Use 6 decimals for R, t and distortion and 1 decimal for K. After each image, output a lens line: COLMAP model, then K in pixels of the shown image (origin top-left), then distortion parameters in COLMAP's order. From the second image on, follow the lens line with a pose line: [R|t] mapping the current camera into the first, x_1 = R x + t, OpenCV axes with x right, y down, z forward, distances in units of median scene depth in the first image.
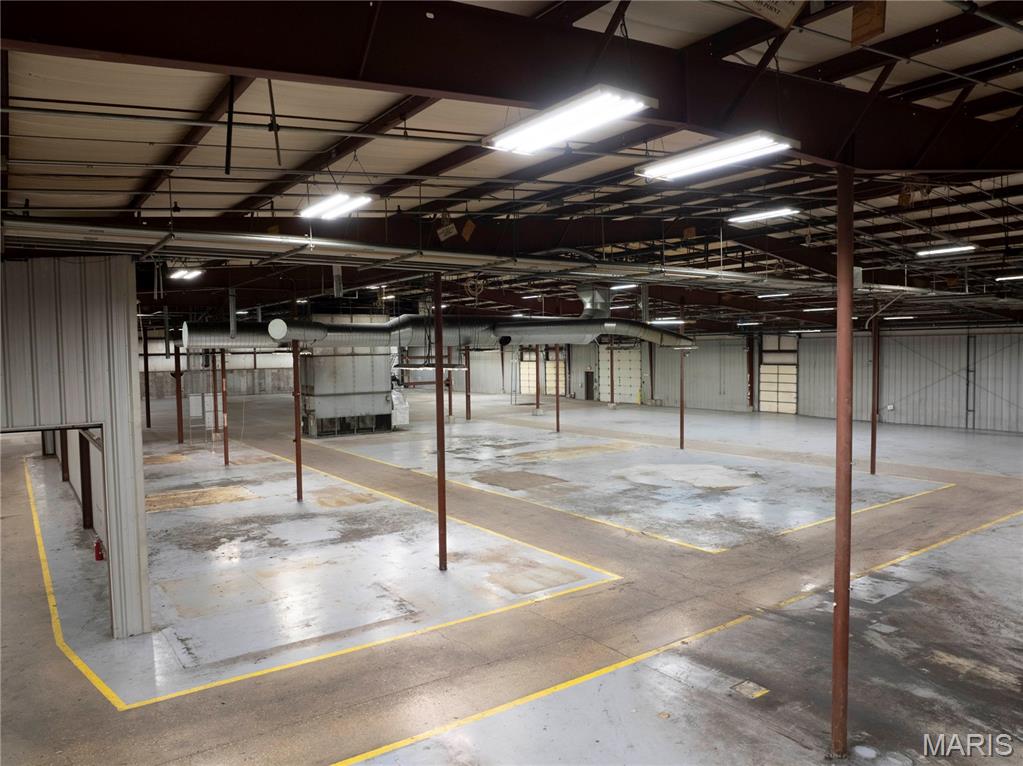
lens RADIAL K [[720.0, 0, 511.5], [0, 720.0, 383.0], [0, 0, 1]] dist [-0.039562, 0.003970]
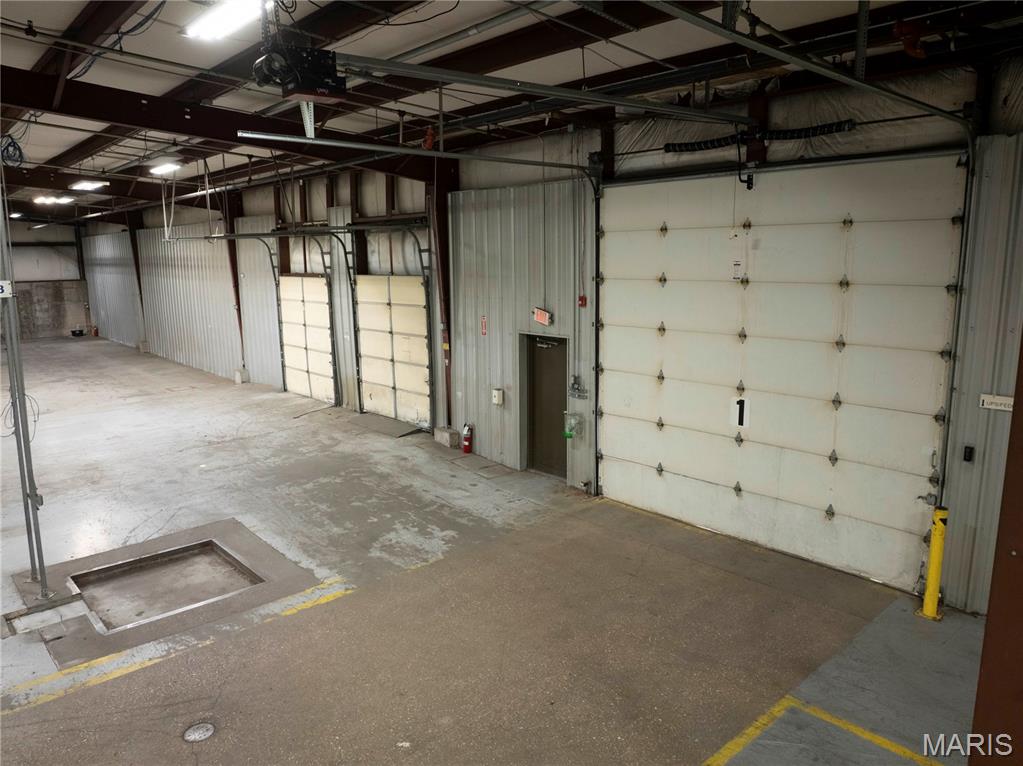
lens RADIAL K [[720.0, 0, 511.5], [0, 720.0, 383.0], [0, 0, 1]] dist [-0.039562, 0.003970]
pose [[0.993216, -0.018029, 0.114877, 0.071415], [0.002652, 0.991162, 0.132628, -0.026869], [-0.116253, -0.131423, 0.984486, 0.747682]]
